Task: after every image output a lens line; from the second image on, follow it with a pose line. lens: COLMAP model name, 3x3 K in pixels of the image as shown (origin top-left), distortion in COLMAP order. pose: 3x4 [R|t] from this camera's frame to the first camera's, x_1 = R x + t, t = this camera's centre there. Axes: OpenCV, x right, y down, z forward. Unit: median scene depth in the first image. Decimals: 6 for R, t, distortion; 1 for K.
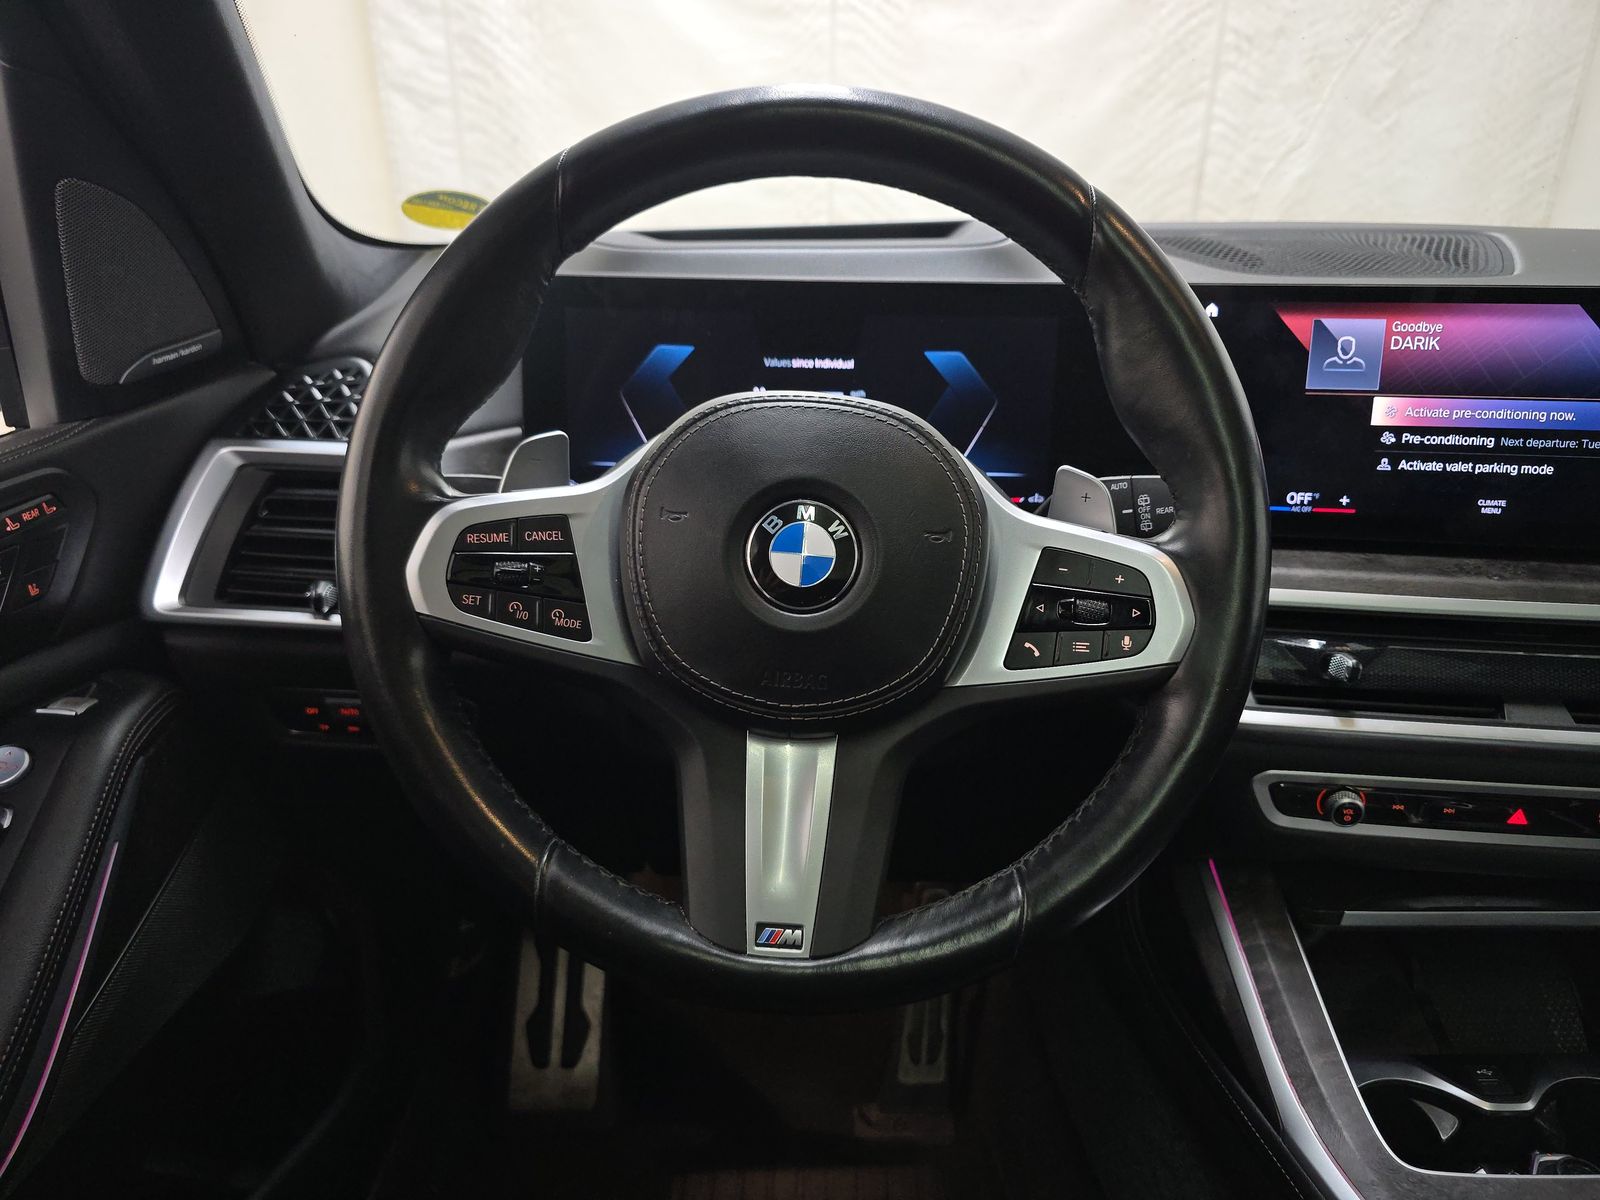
lens RADIAL K [[1105.4, 0, 810.8], [0, 1105.4, 608.2], [0, 0, 1]] dist [0.050166, -0.030376]
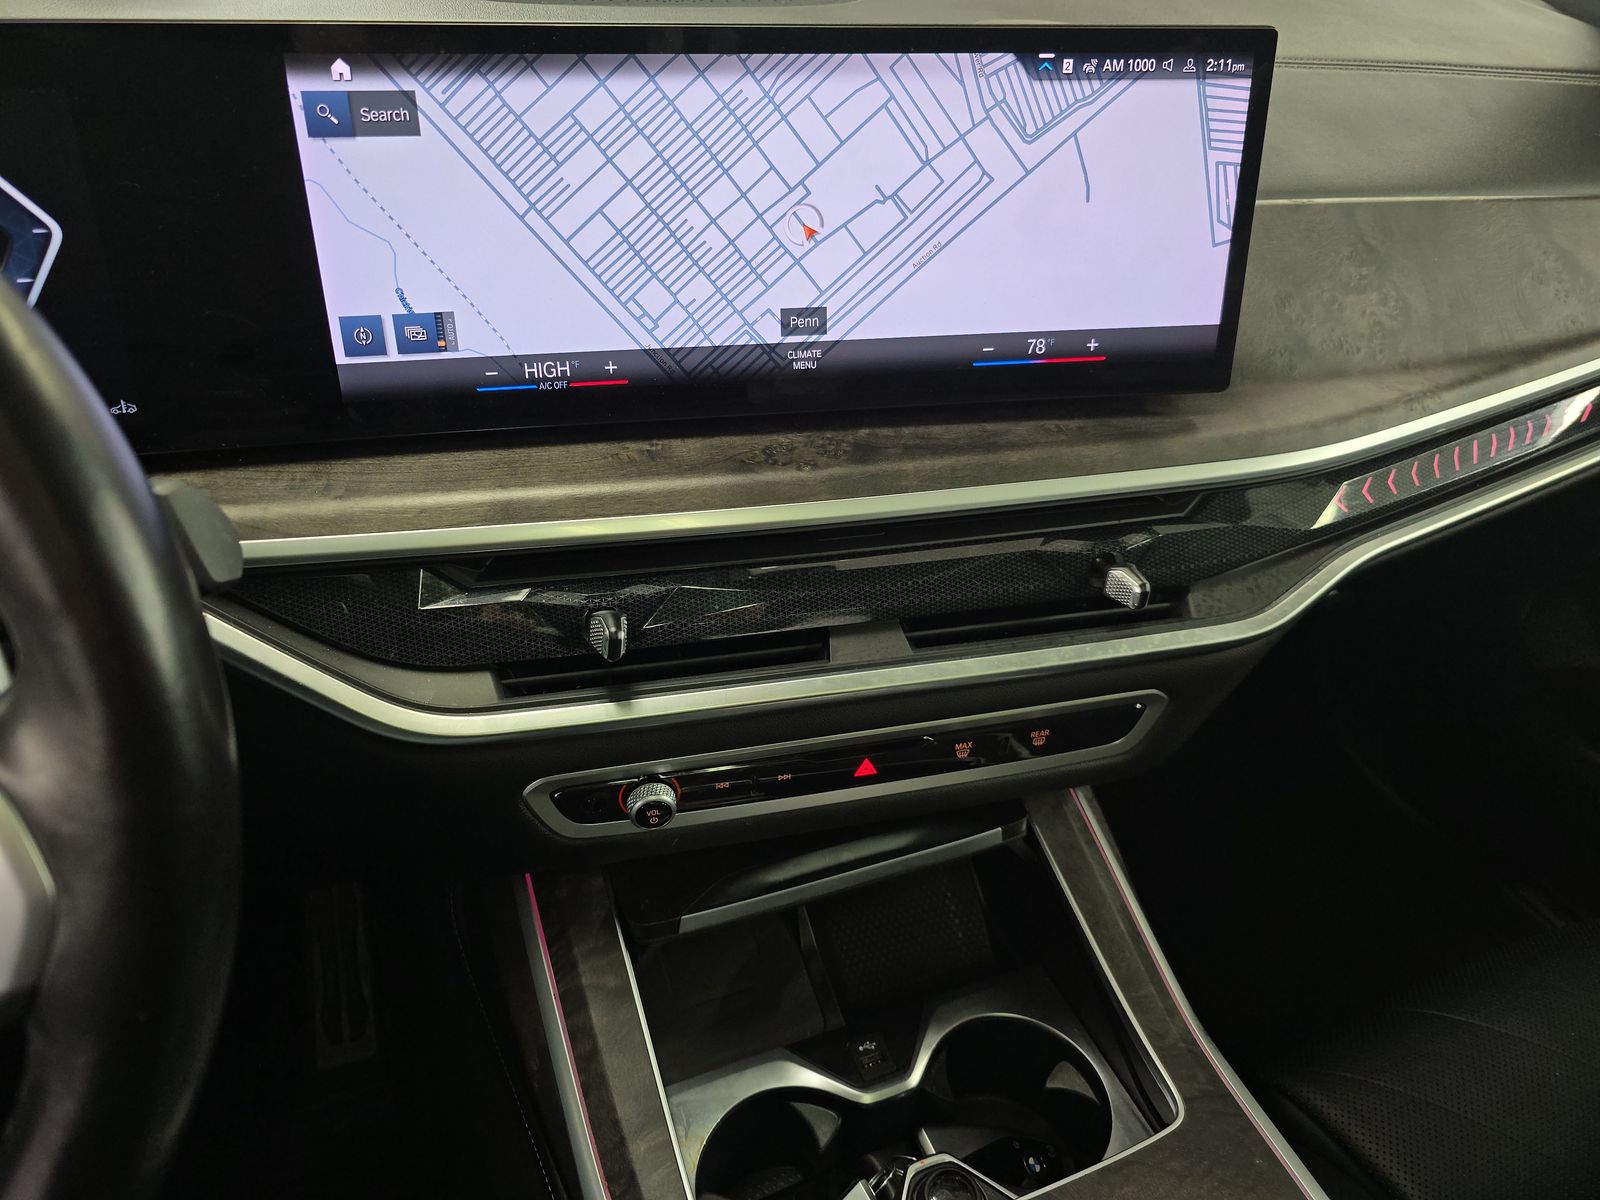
lens RADIAL K [[1105.4, 0, 793.8], [0, 1105.4, 589.0], [0, 0, 1]] dist [0.050166, -0.030376]
pose [[0.935307, -0.165585, 0.312703, 0.361101], [0.099515, 0.971173, 0.216612, -0.104748], [-0.339556, -0.171480, 0.924822, 0.324650]]
